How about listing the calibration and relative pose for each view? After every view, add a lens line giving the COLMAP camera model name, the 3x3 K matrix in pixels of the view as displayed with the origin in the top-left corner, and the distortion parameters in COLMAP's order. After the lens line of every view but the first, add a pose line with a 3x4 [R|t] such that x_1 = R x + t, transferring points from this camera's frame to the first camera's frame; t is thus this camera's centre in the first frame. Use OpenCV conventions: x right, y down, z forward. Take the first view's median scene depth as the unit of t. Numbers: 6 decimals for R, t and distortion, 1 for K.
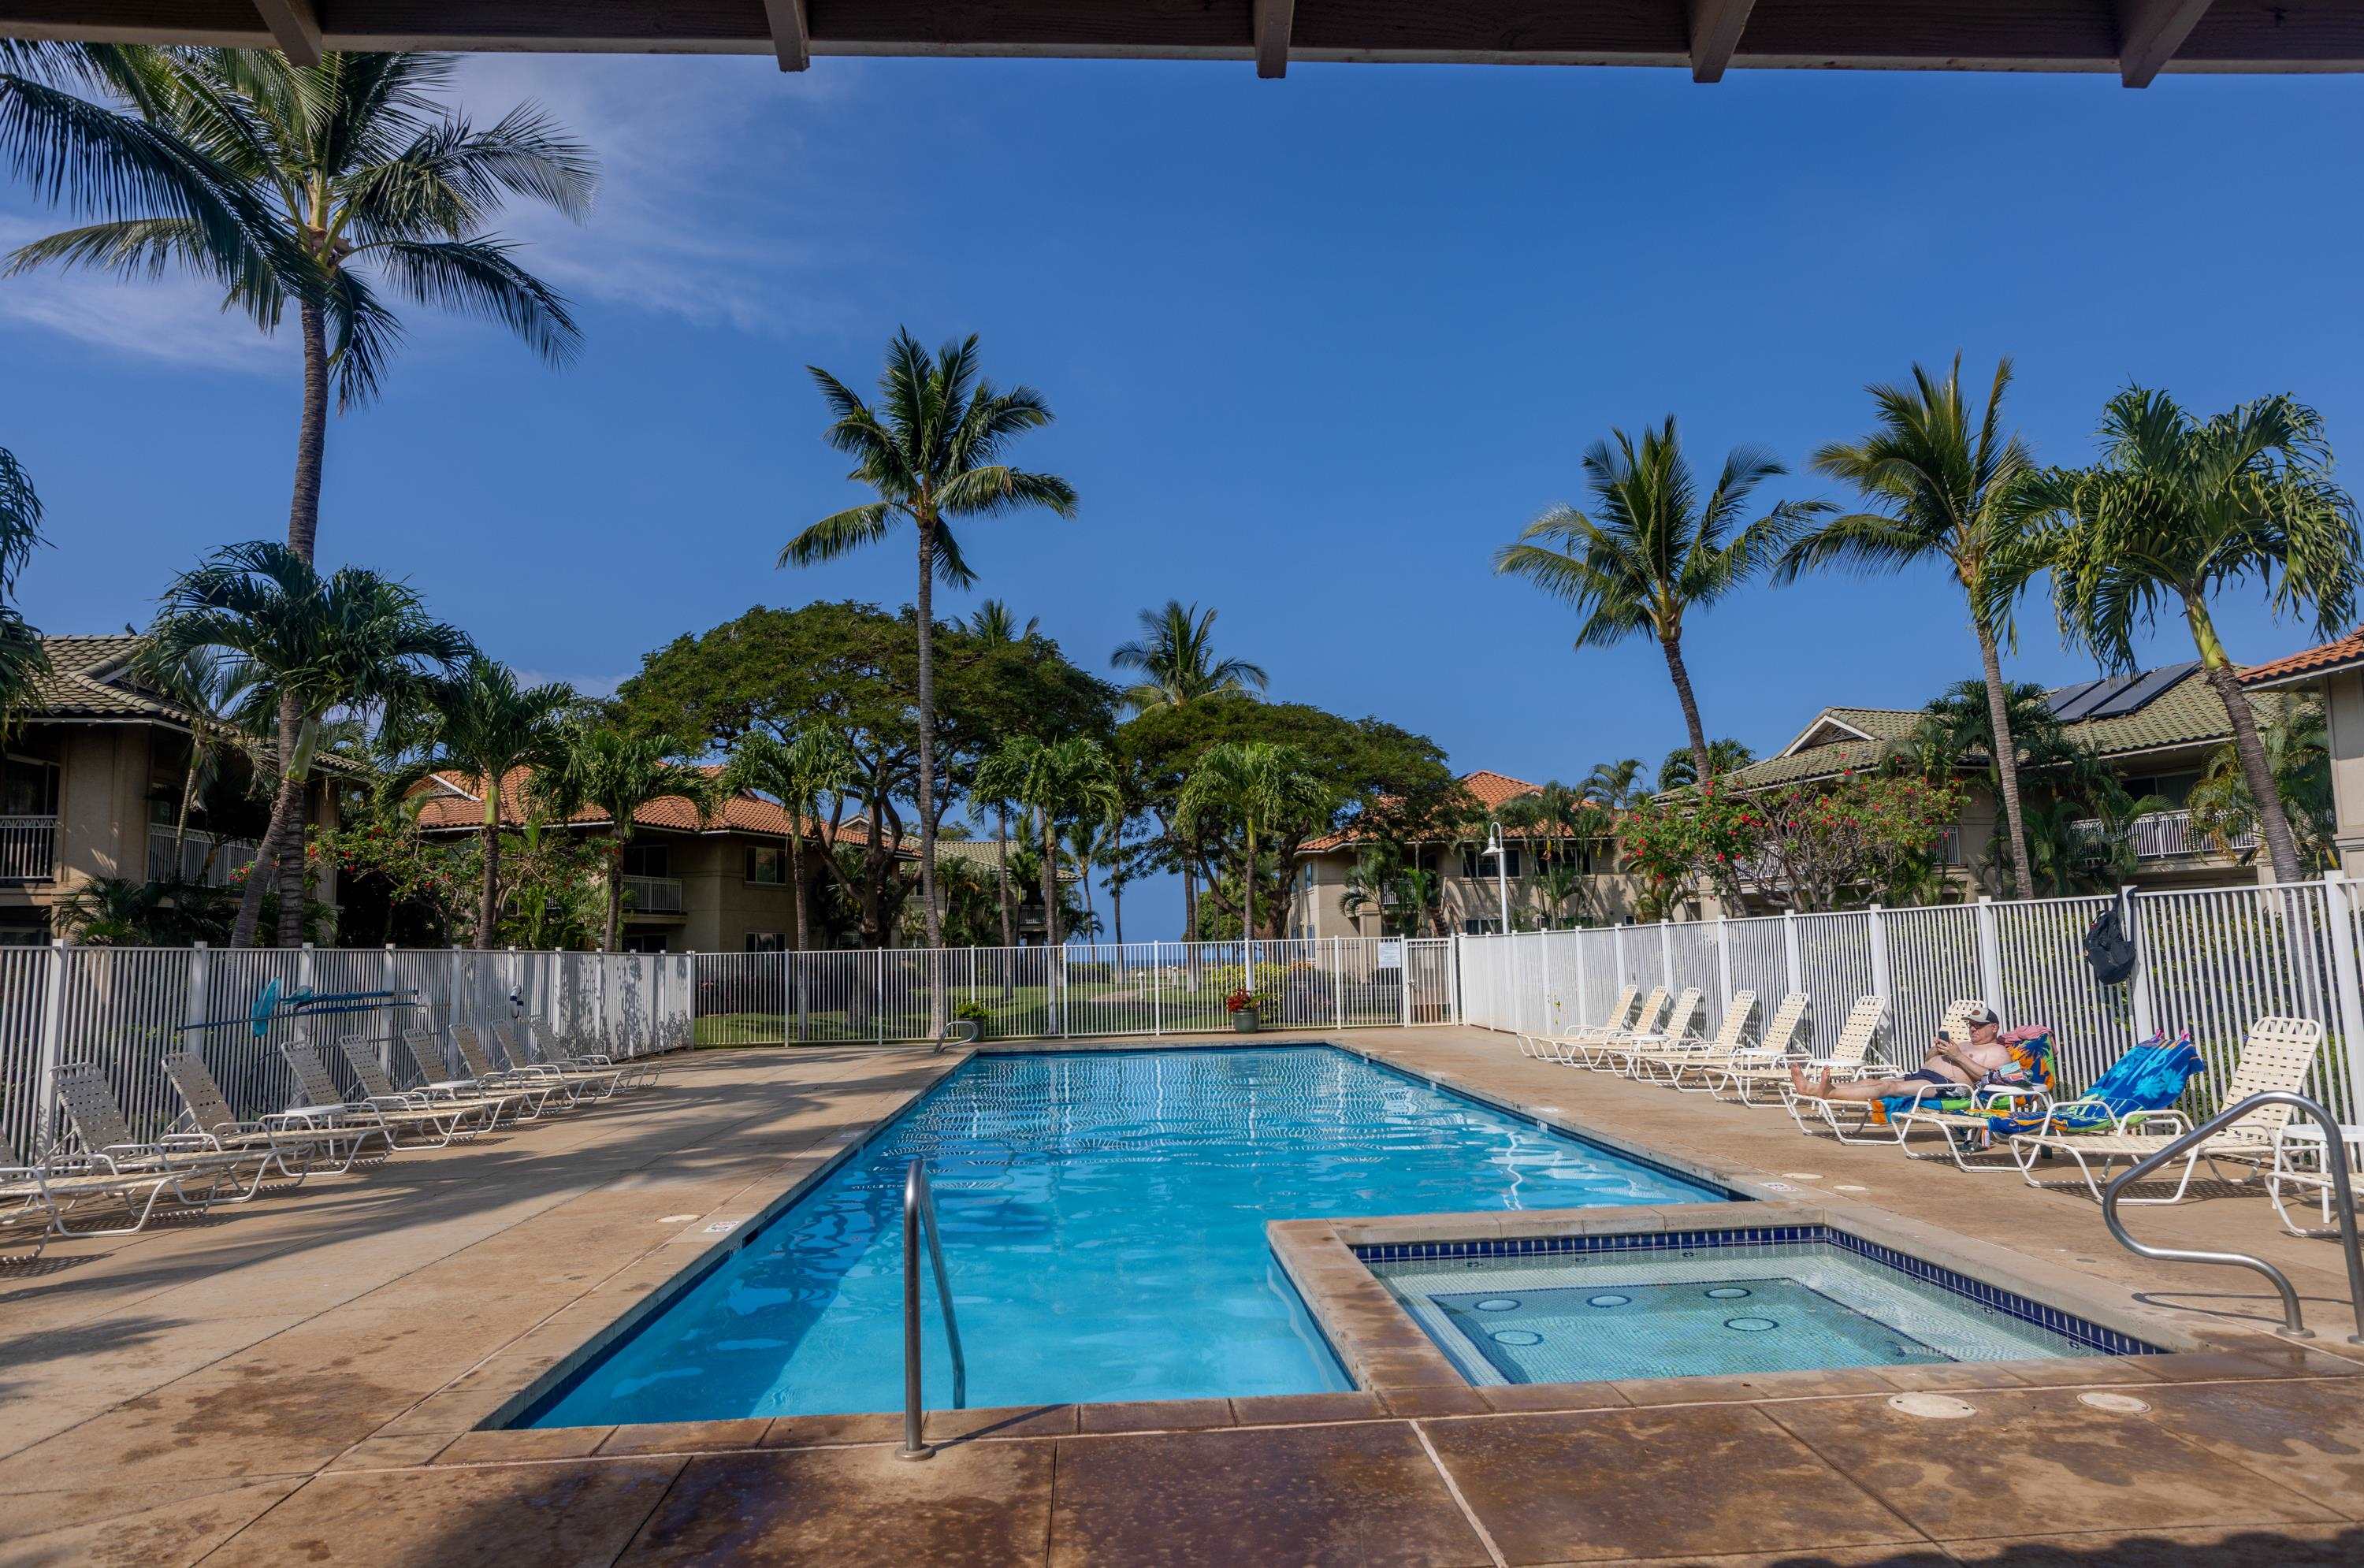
lens RADIAL K [[1581.0, 0, 1182.0], [0, 1581.0, 784.0], [0, 0, 1]] dist [-0.023246, 0.001091]
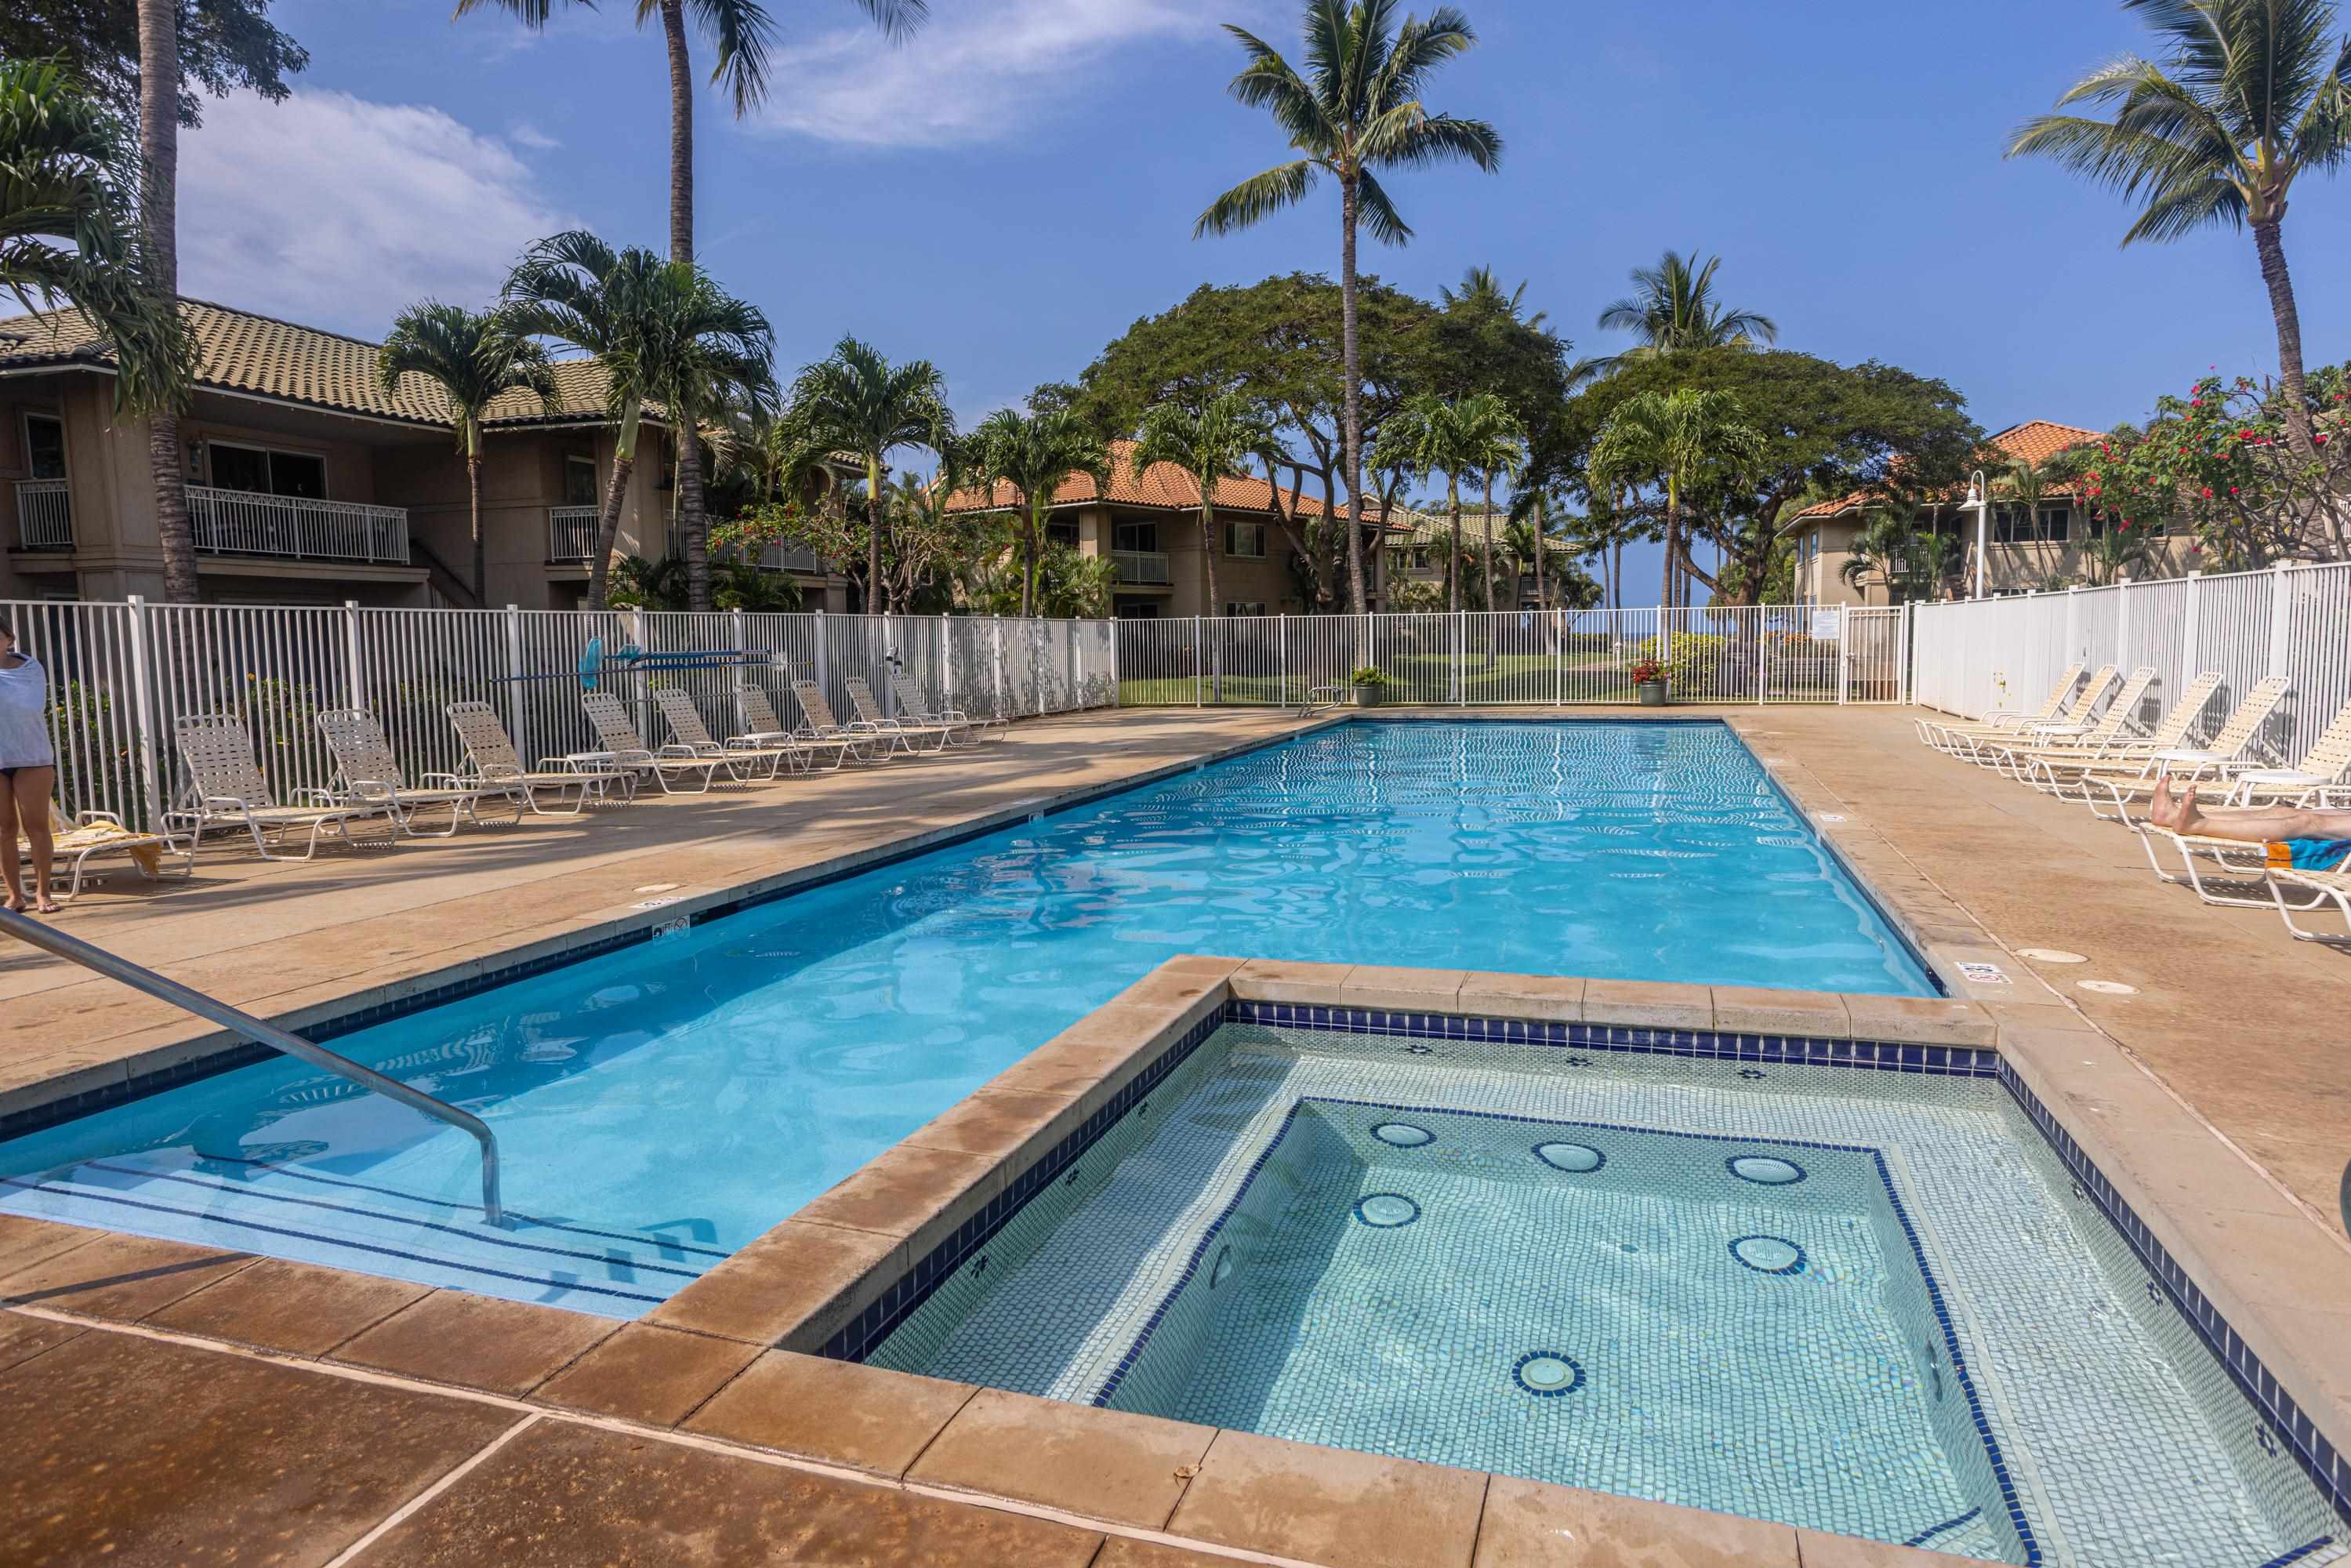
lens RADIAL K [[1400.6, 0, 1175.5], [0, 1400.6, 784.0], [0, 0, 1]] dist [-0.049714, 0.049523]
pose [[0.921200, 0.048772, -0.386019, 0.089289], [0.036754, 0.976769, 0.211121, 0.014746], [0.387348, -0.208672, 0.898007, 0.115653]]
